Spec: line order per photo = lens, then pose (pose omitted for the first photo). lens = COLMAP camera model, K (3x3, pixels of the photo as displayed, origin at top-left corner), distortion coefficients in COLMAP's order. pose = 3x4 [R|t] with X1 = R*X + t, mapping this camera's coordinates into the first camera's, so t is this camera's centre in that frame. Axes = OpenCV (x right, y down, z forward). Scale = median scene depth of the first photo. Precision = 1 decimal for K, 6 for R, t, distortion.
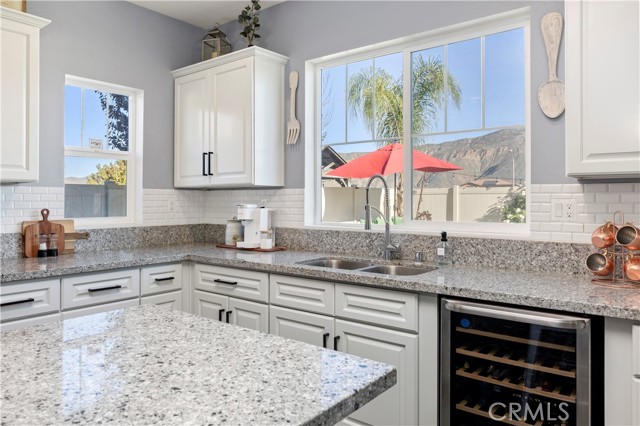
lens RADIAL K [[449.6, 0, 314.9], [0, 449.6, 197.7], [0, 0, 1]] dist [-0.011137, -0.001254]
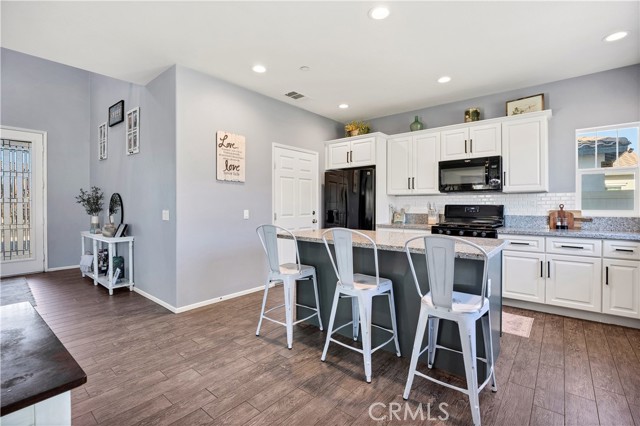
lens RADIAL K [[291.3, 0, 321.0], [0, 291.3, 206.1], [0, 0, 1]] dist [-0.020860, 0.000452]
pose [[-0.027547, 0.001964, -0.999619, 0.568572], [0.008833, 0.999960, 0.001721, 0.019050], [0.999581, -0.008782, -0.027563, 0.004240]]
